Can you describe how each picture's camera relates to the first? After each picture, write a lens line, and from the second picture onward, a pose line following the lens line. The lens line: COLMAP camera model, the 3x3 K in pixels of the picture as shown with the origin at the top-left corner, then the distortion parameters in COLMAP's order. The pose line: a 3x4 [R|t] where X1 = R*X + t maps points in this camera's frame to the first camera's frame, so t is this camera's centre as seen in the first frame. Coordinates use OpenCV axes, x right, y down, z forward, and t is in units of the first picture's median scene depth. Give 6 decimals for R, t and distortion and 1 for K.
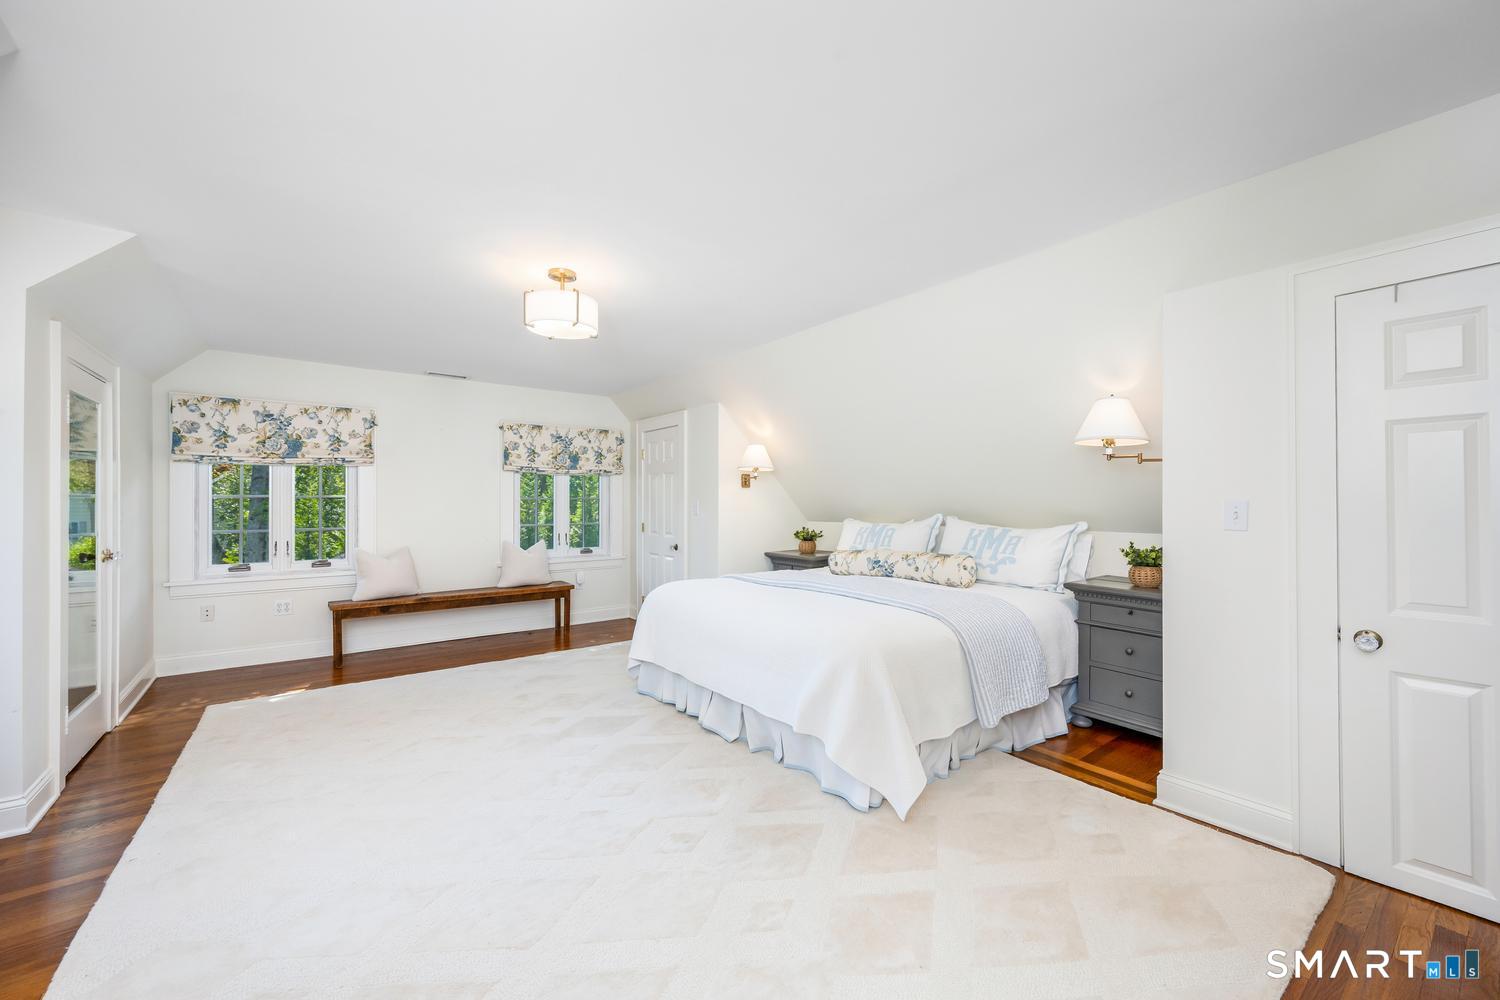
lens RADIAL K [[586.3, 0, 753.4], [0, 586.3, 505.7], [0, 0, 1]] dist [-0.004137, -0.000142]
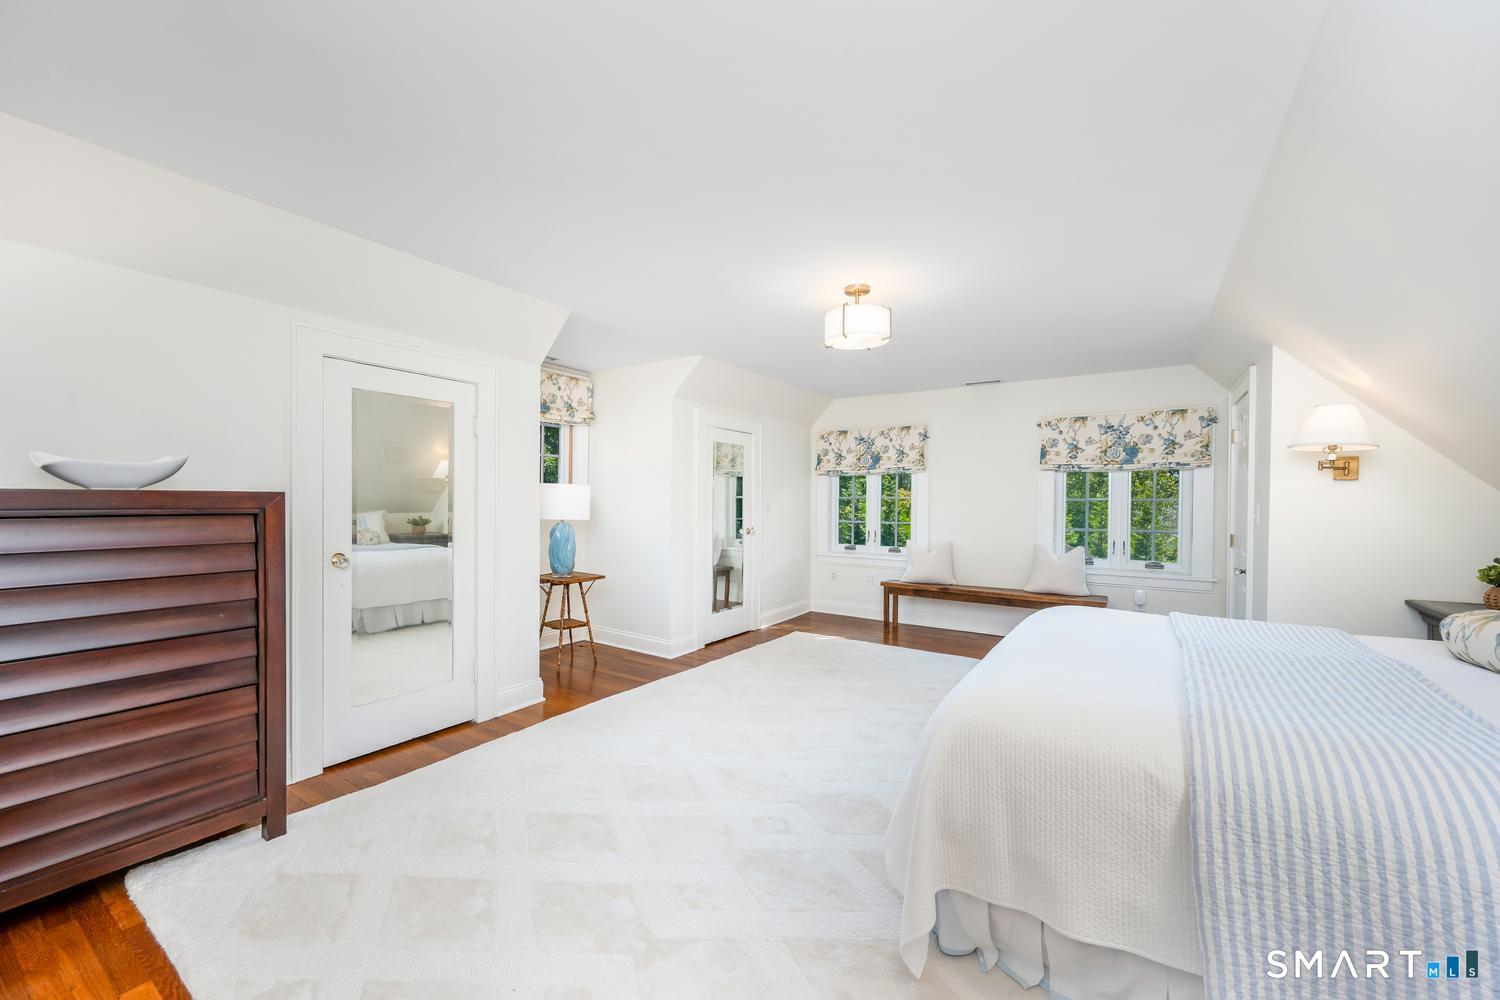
lens RADIAL K [[586.3, 0, 749.7], [0, 586.3, 494.5], [0, 0, 1]] dist [-0.004137, -0.000142]
pose [[0.297527, -0.009107, -0.954670, 0.327972], [-0.015034, 0.999786, -0.014223, 0.000747], [0.954595, 0.018585, 0.297326, 0.255142]]
